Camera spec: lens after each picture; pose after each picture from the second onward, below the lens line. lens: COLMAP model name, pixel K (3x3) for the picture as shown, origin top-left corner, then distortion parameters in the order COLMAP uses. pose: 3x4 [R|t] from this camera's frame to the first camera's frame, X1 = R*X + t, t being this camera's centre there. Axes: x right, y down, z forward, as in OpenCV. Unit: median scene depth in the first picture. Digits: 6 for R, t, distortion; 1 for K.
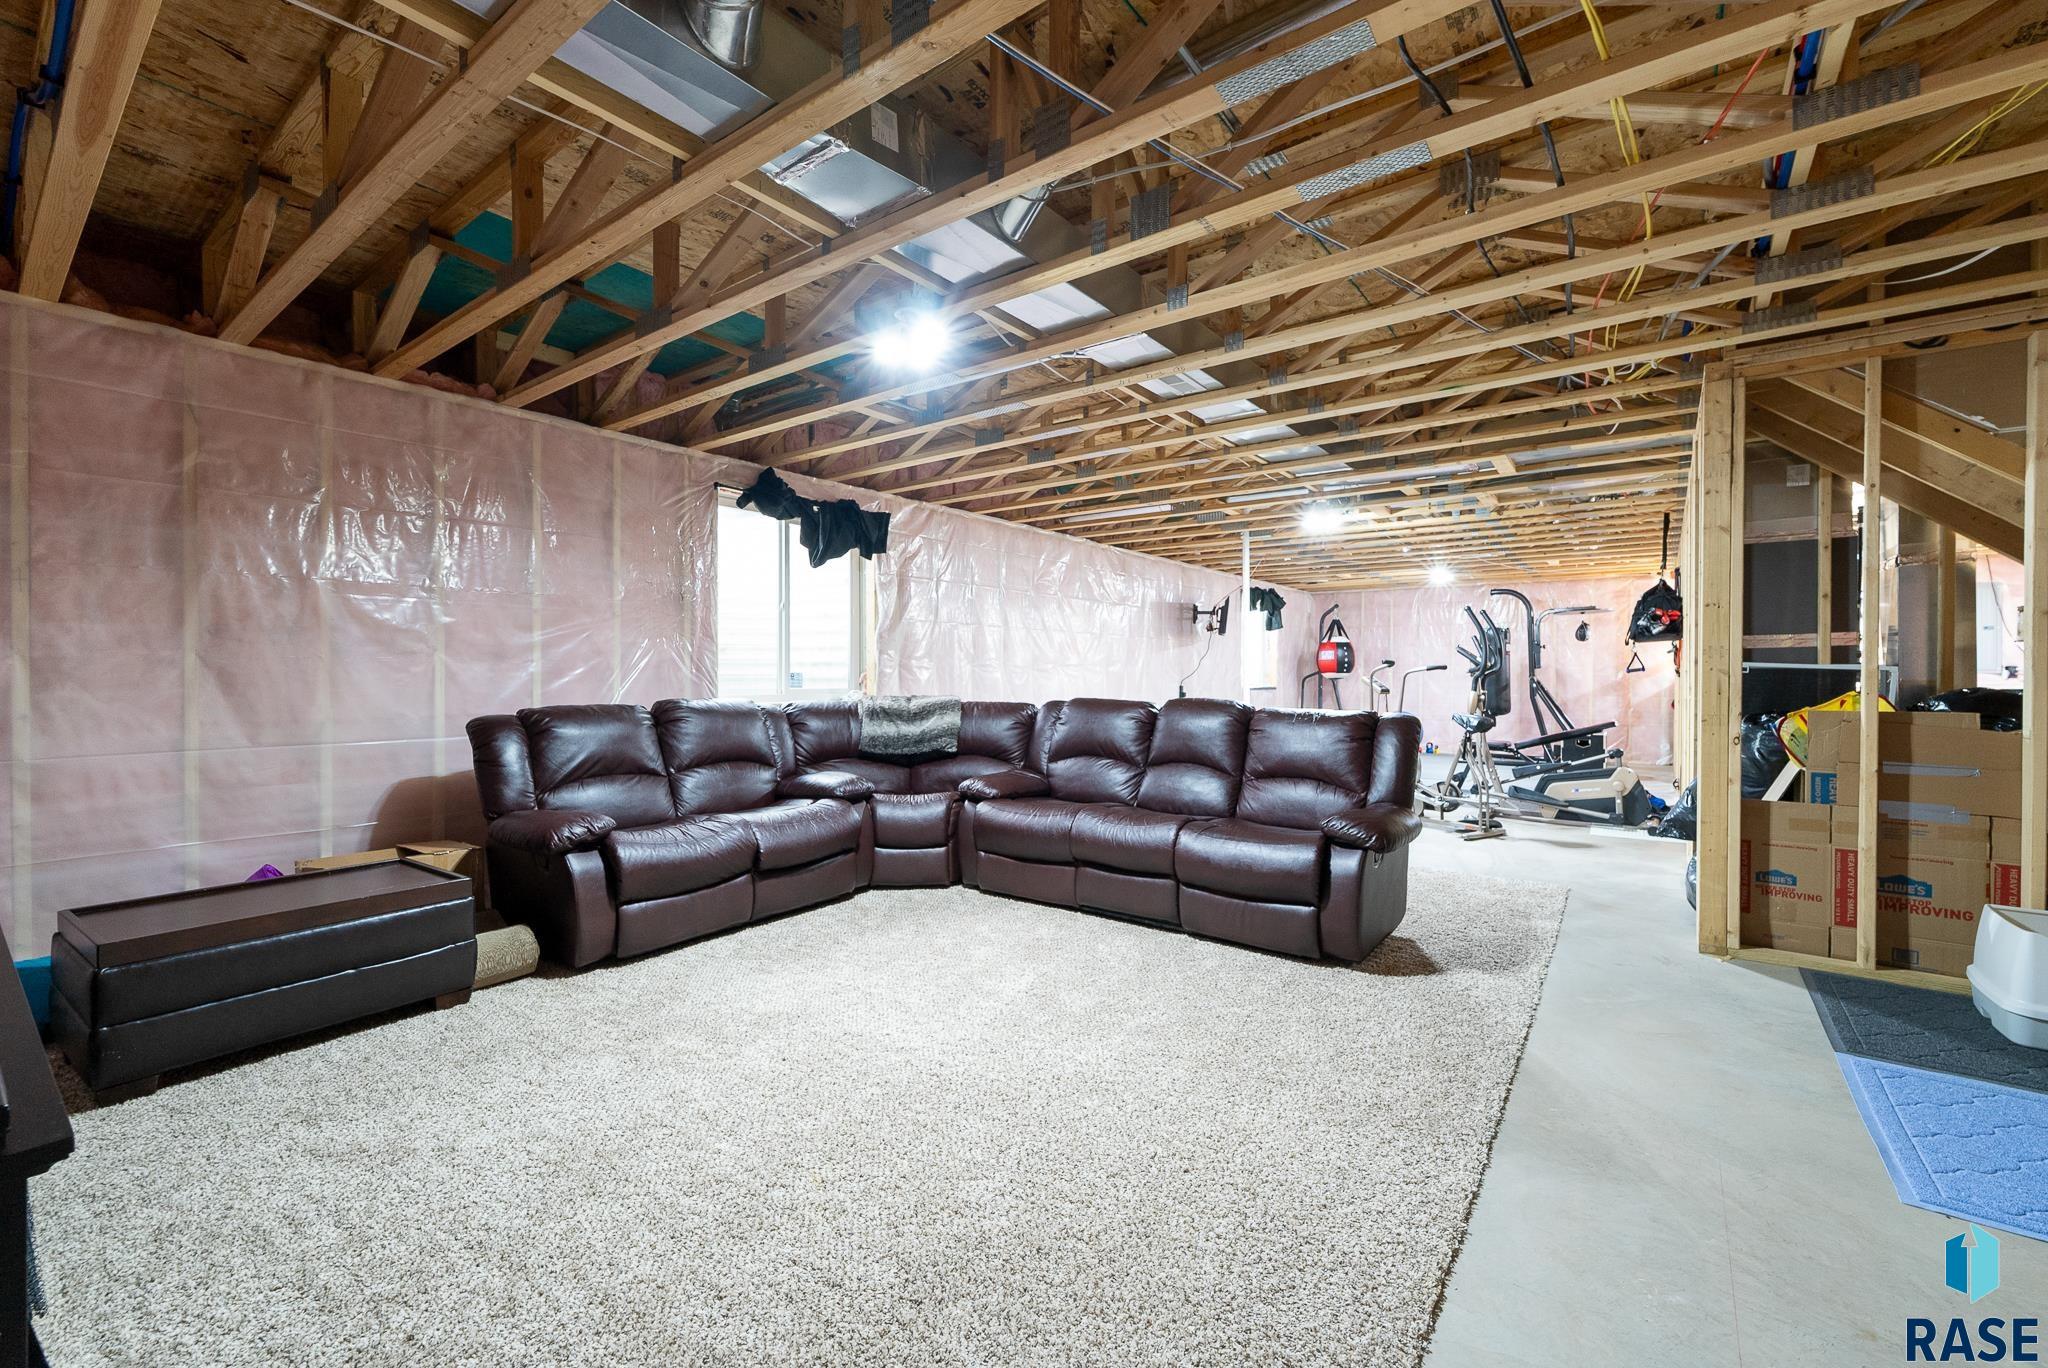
lens RADIAL K [[849.8, 0, 1023.6], [0, 849.8, 677.1], [0, 0, 1]] dist [-0.000641, -0.000609]
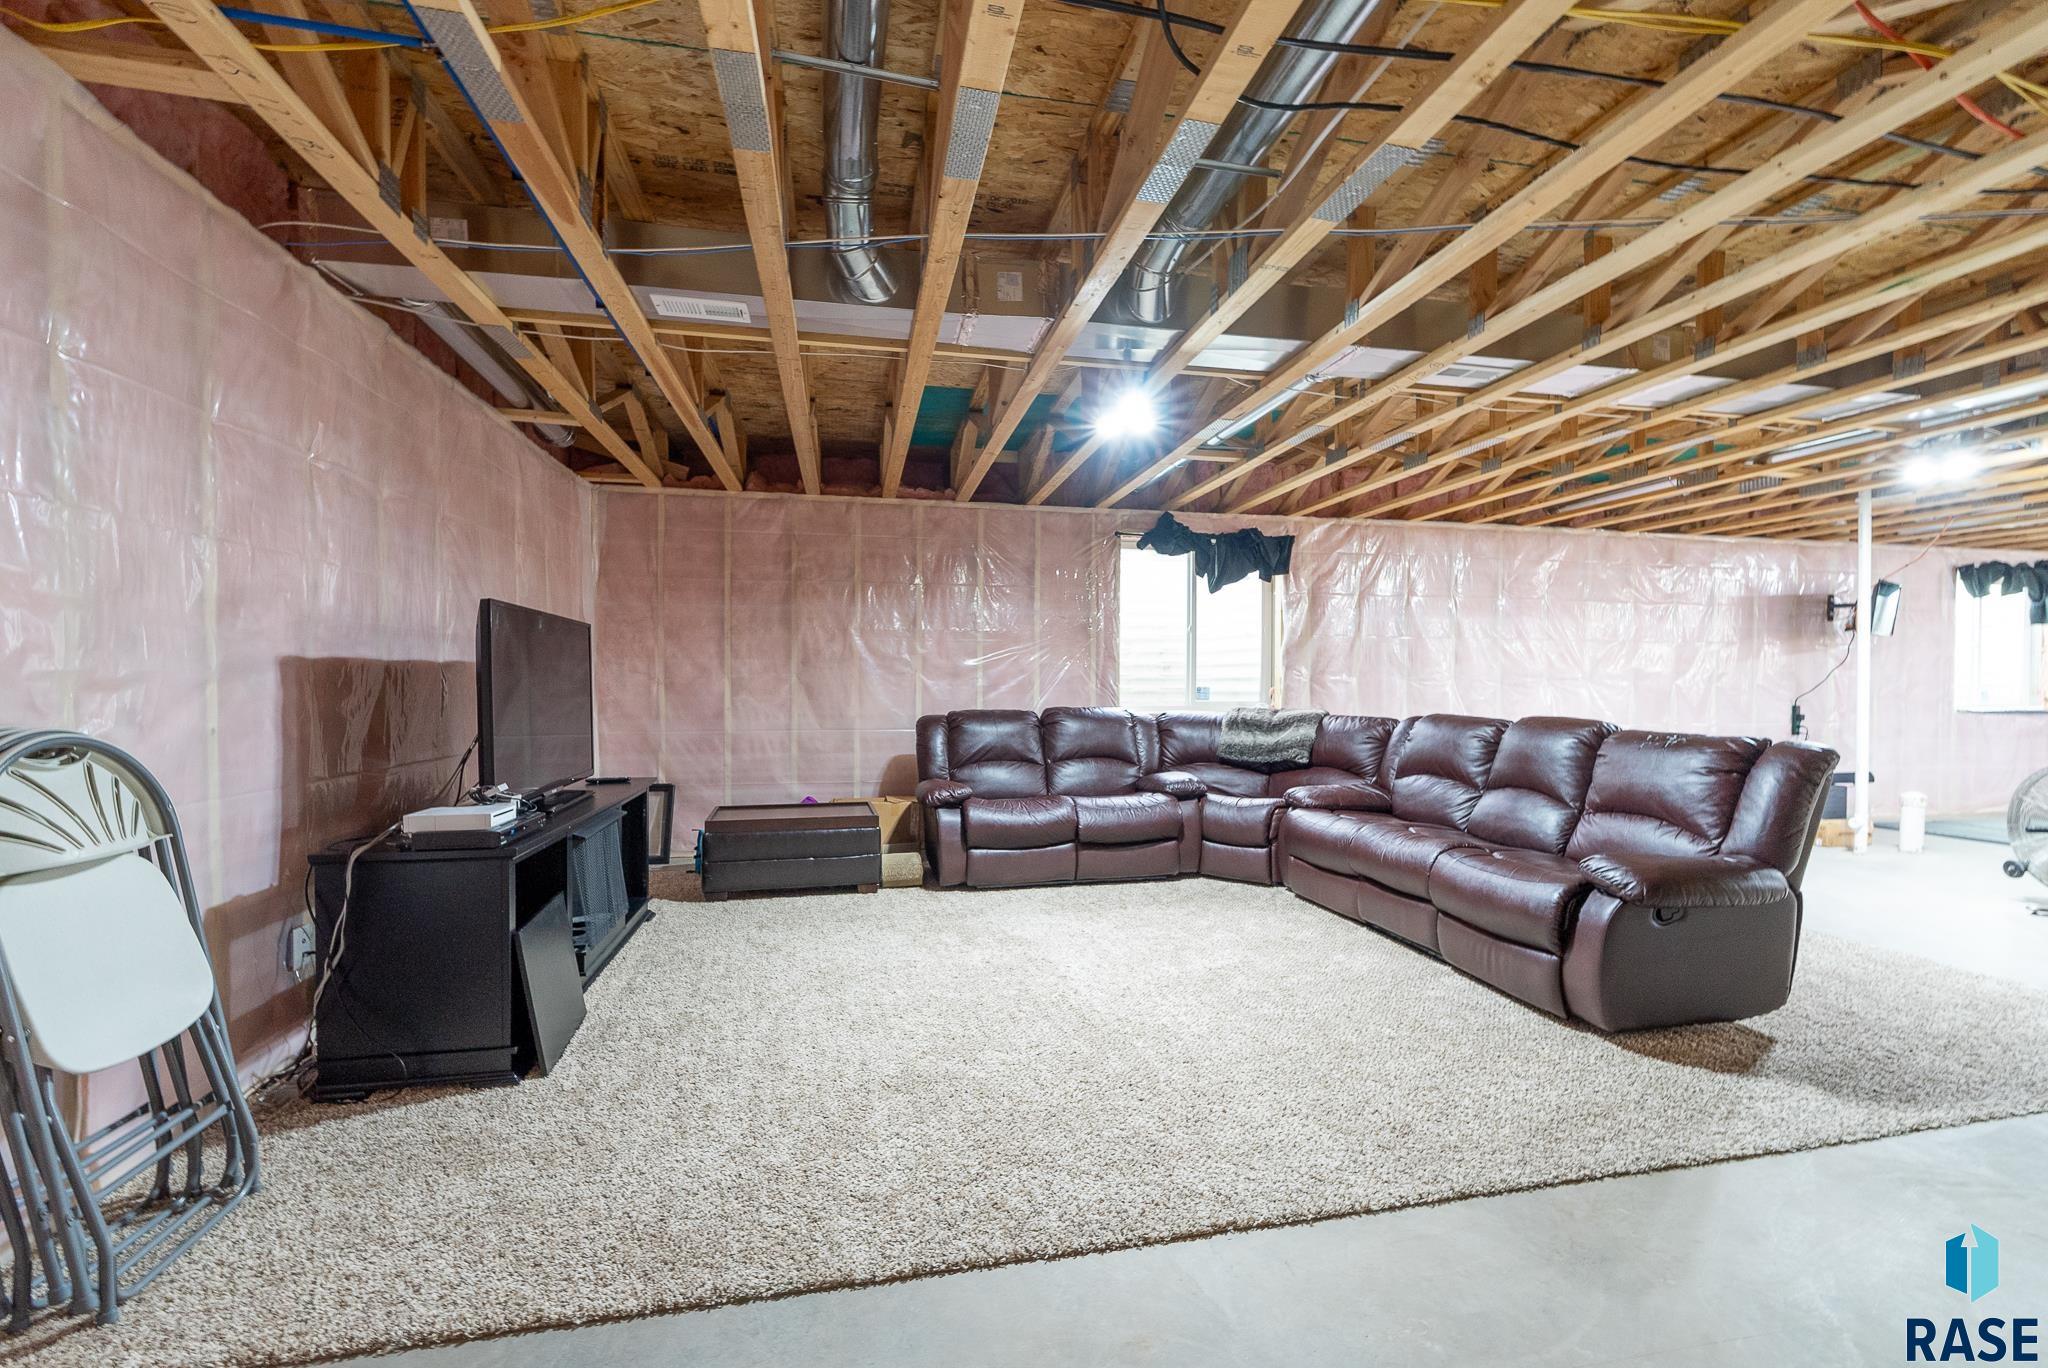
lens RADIAL K [[831.9, 0, 1019.7], [0, 831.9, 694.1], [0, 0, 1]] dist [0.000197, -0.000199]
pose [[0.755128, 0.005748, -0.655552, 0.437937], [-0.004608, 0.999983, 0.003460, 0.002672], [0.655561, 0.000408, 0.755142, -0.000196]]
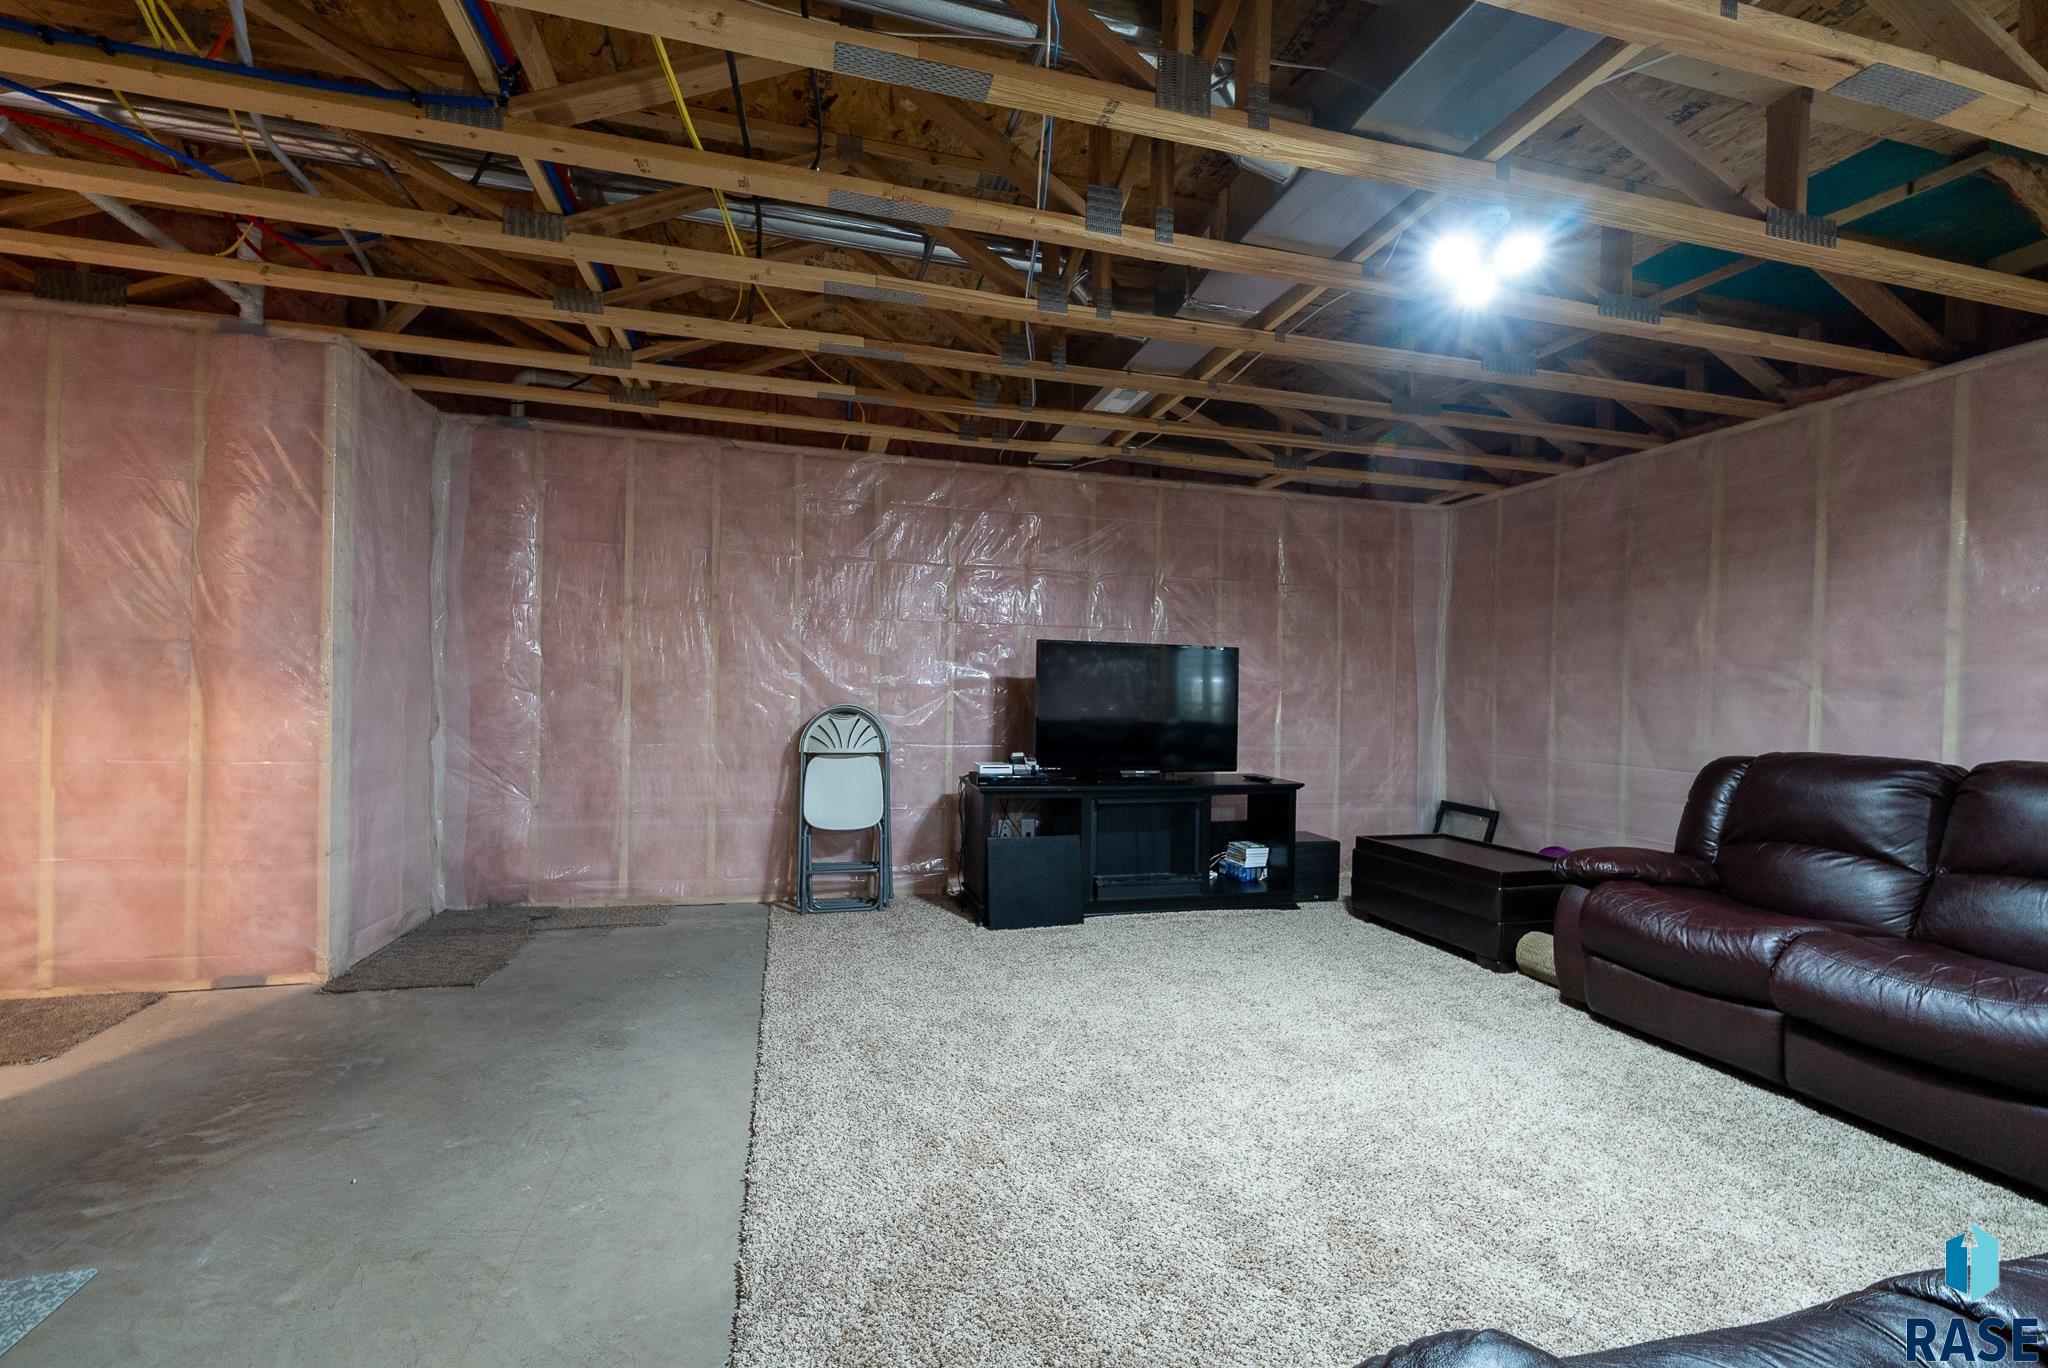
lens RADIAL K [[860.2, 0, 1030.6], [0, 860.2, 691.6], [0, 0, 1]] dist [-0.000395, -0.000151]
pose [[-0.615549, -0.017679, -0.787900, 0.572523], [-0.030915, 0.999521, 0.001726, -0.002998], [0.787492, 0.025420, -0.615801, 0.943322]]
